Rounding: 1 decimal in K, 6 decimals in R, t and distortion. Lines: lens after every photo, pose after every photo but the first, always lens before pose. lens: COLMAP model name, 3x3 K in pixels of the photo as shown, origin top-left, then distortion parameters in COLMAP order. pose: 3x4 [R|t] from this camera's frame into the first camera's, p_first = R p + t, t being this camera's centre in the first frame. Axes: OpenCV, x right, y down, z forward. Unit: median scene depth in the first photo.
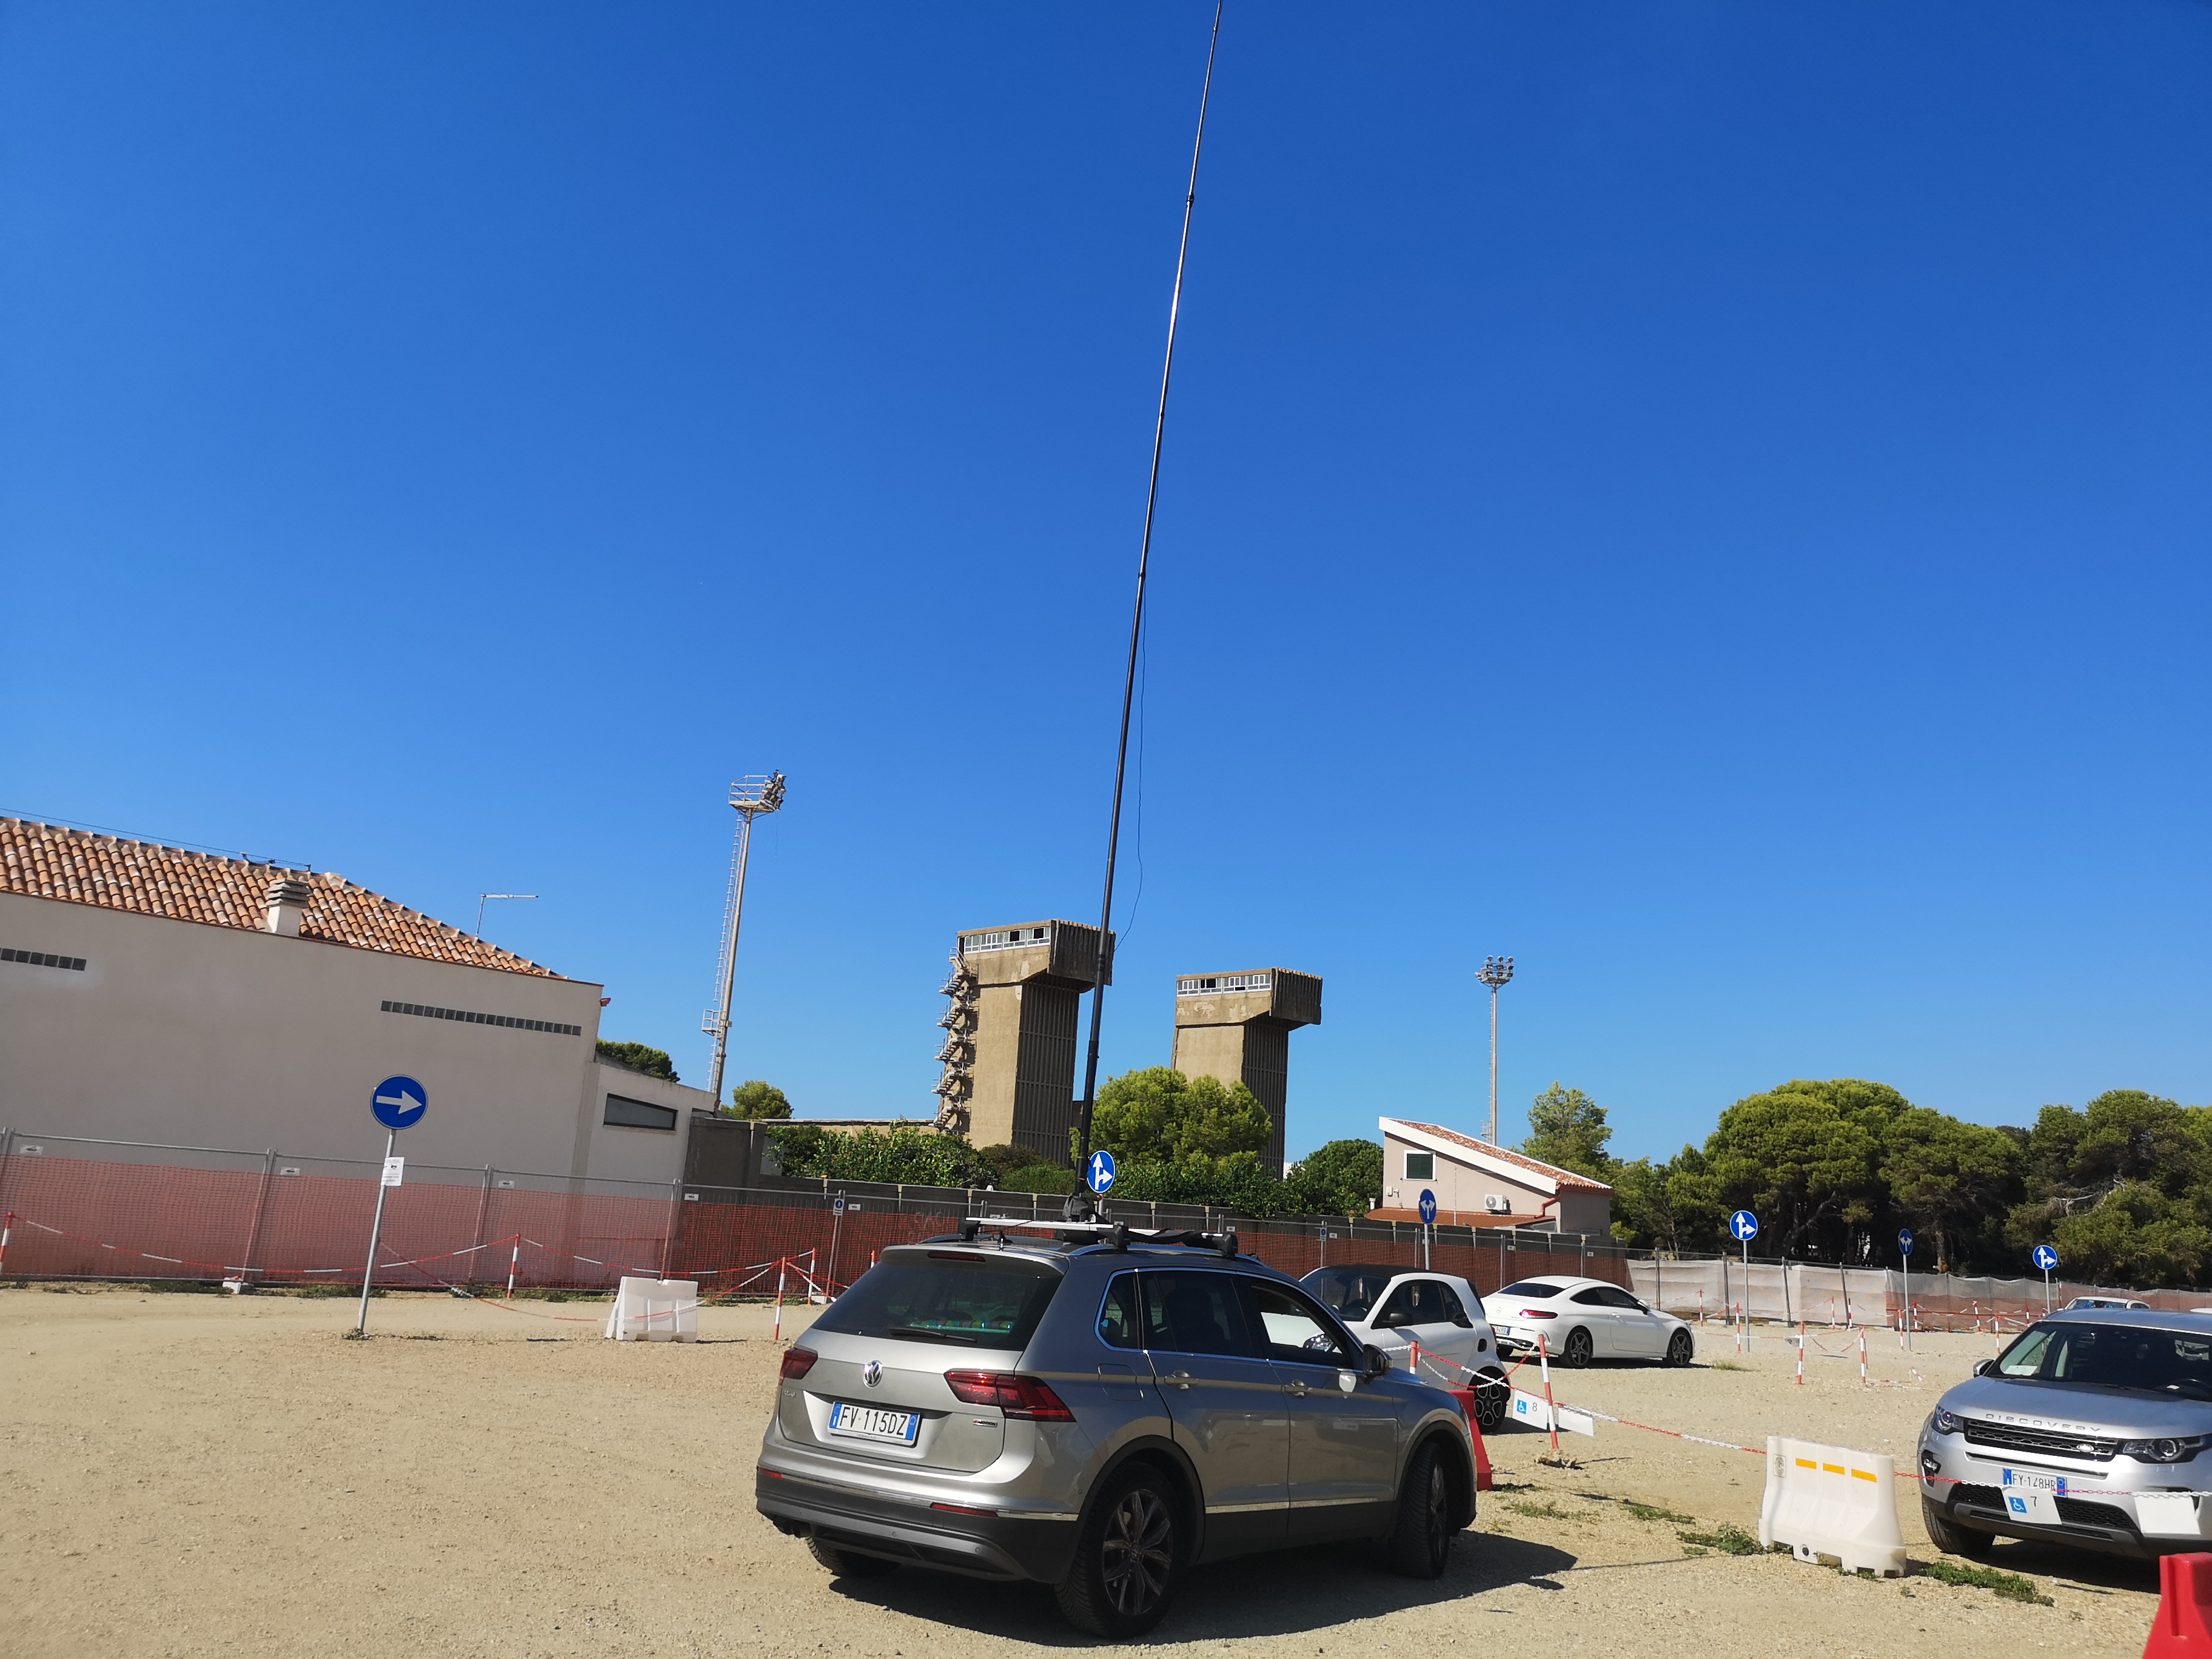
lens RADIAL K [[1695.3, 0, 1106.0], [0, 1695.3, 829.5], [0, 0, 1]] dist [0.068288, -0.072042]
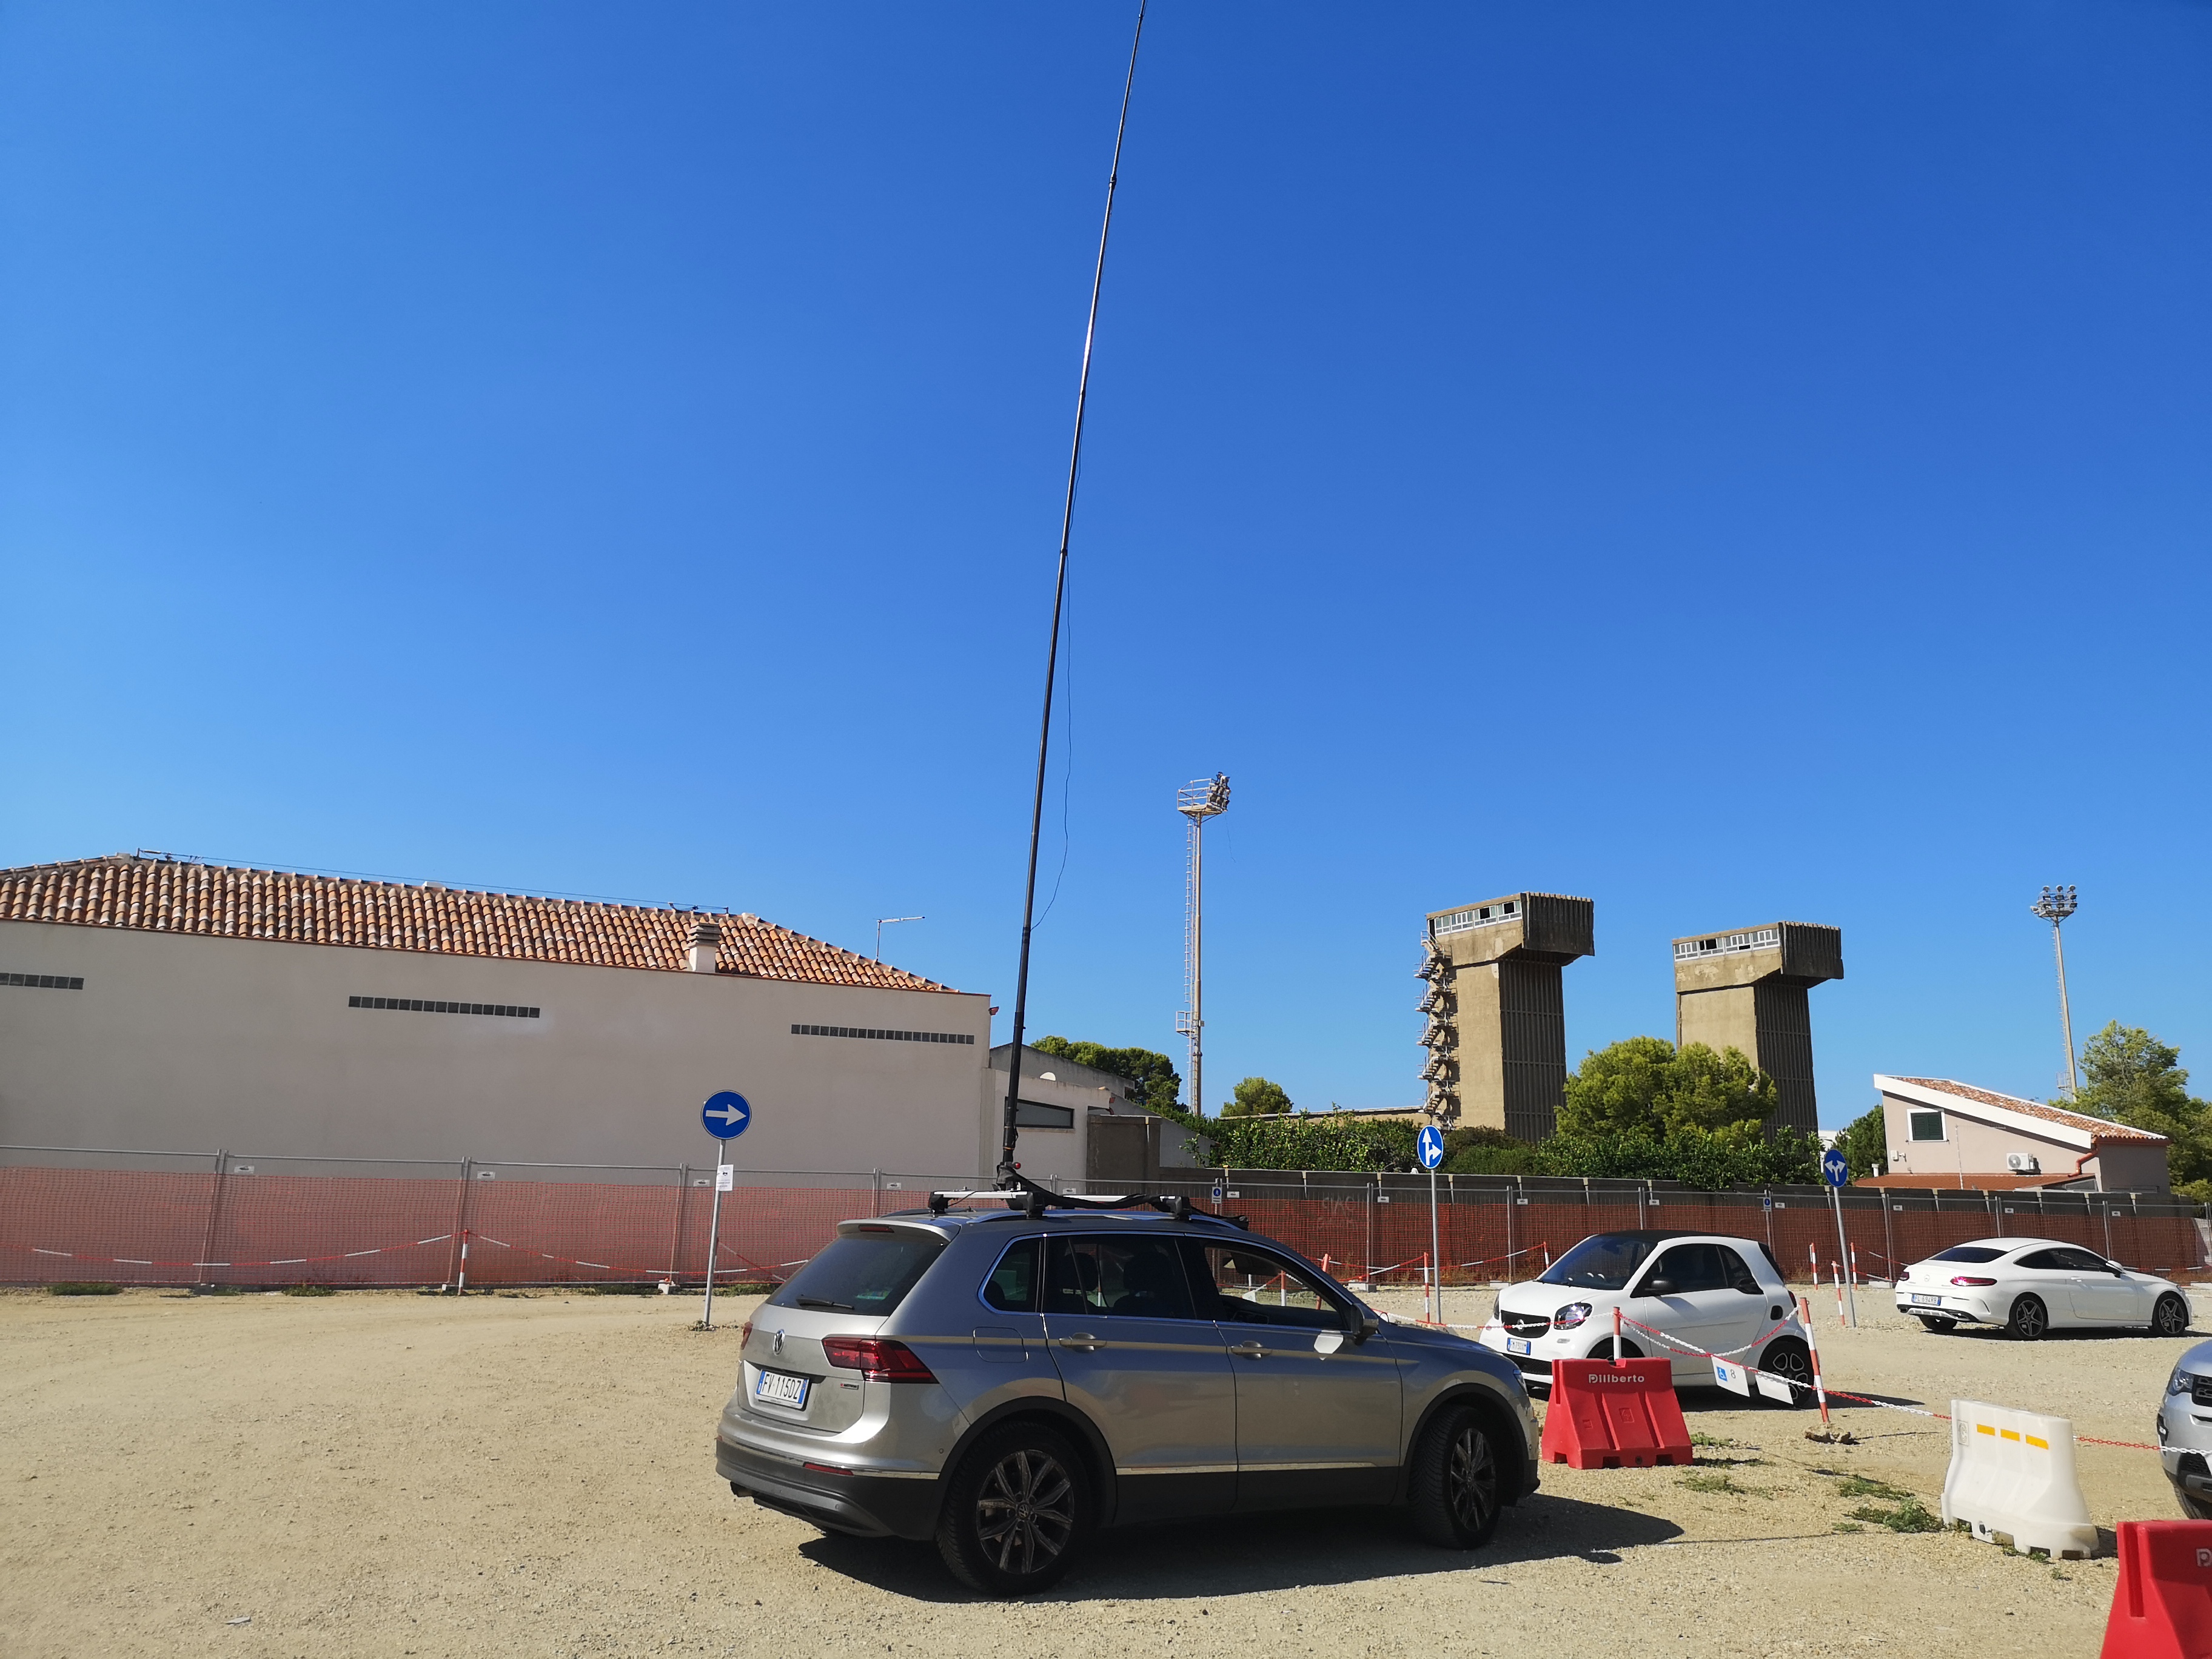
lens RADIAL K [[1695.3, 0, 1106.0], [0, 1695.3, 829.5], [0, 0, 1]] dist [0.068288, -0.072042]
pose [[0.952625, -0.106199, -0.285004, 0.091116], [0.107603, 0.994136, -0.010773, 0.008529], [0.284476, -0.020404, 0.958466, 0.011923]]
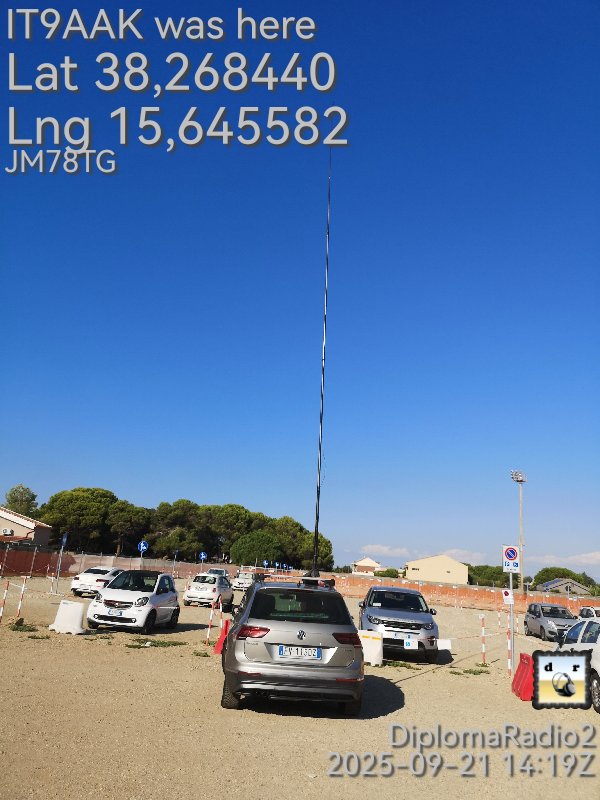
lens RADIAL K [[617.3, 0, 300.0], [0, 617.3, 400.0], [0, 0, 1]] dist [0.042062, 0.002641]
pose [[0.726922, 0.181564, 0.662283, -0.210853], [-0.189780, 0.979970, -0.060355, -0.001730], [-0.659976, -0.081815, 0.746819, 0.058019]]
